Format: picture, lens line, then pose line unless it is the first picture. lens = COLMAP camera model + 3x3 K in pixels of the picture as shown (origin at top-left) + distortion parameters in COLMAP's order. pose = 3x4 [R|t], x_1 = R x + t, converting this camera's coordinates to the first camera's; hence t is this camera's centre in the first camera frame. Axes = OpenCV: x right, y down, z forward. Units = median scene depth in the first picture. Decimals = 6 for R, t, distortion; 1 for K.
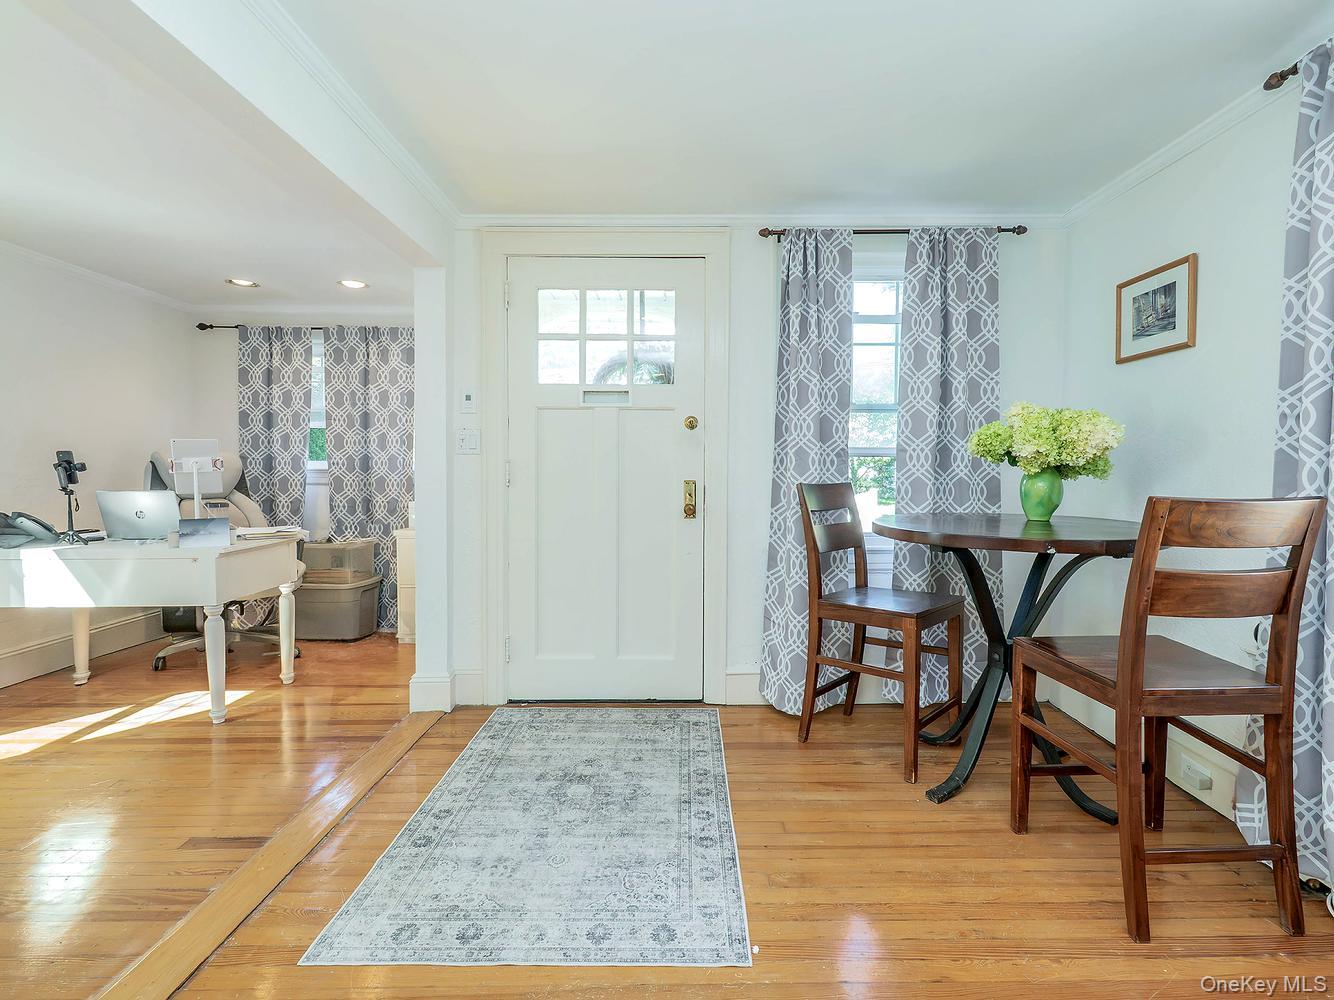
lens RADIAL K [[670.2, 0, 686.1], [0, 670.2, 561.2], [0, 0, 1]] dist [0.001508, -0.002331]
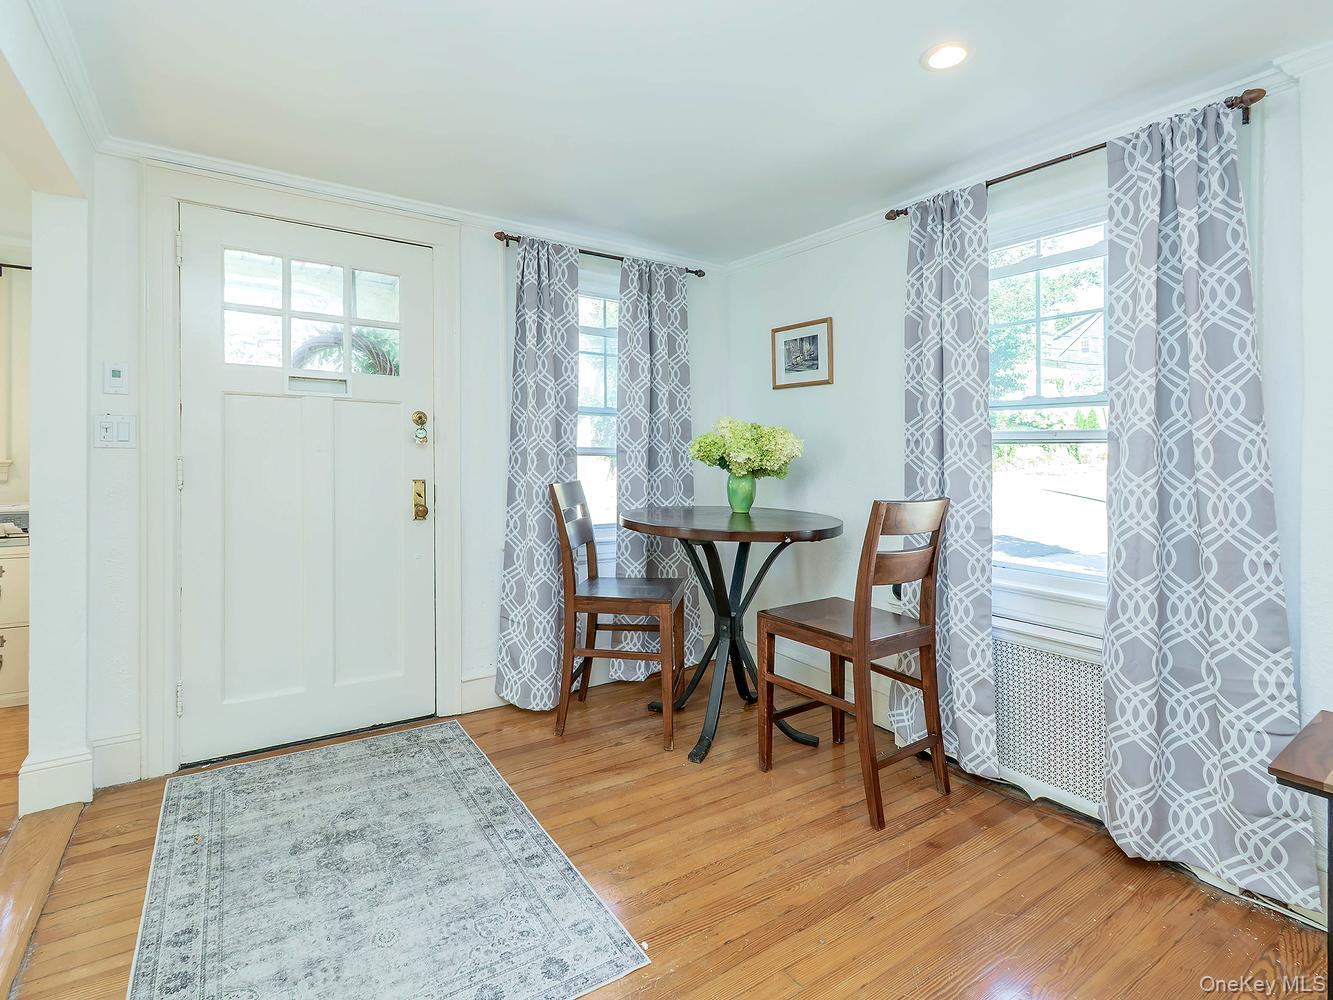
lens RADIAL K [[659.6, 0, 668.2], [0, 659.6, 513.7], [0, 0, 1]] dist [0.001379, -0.000577]
pose [[0.837391, -0.036388, 0.545391, -0.219768], [0.058619, 0.998006, -0.023418, -0.033715], [-0.543452, 0.051580, 0.837854, 0.050471]]
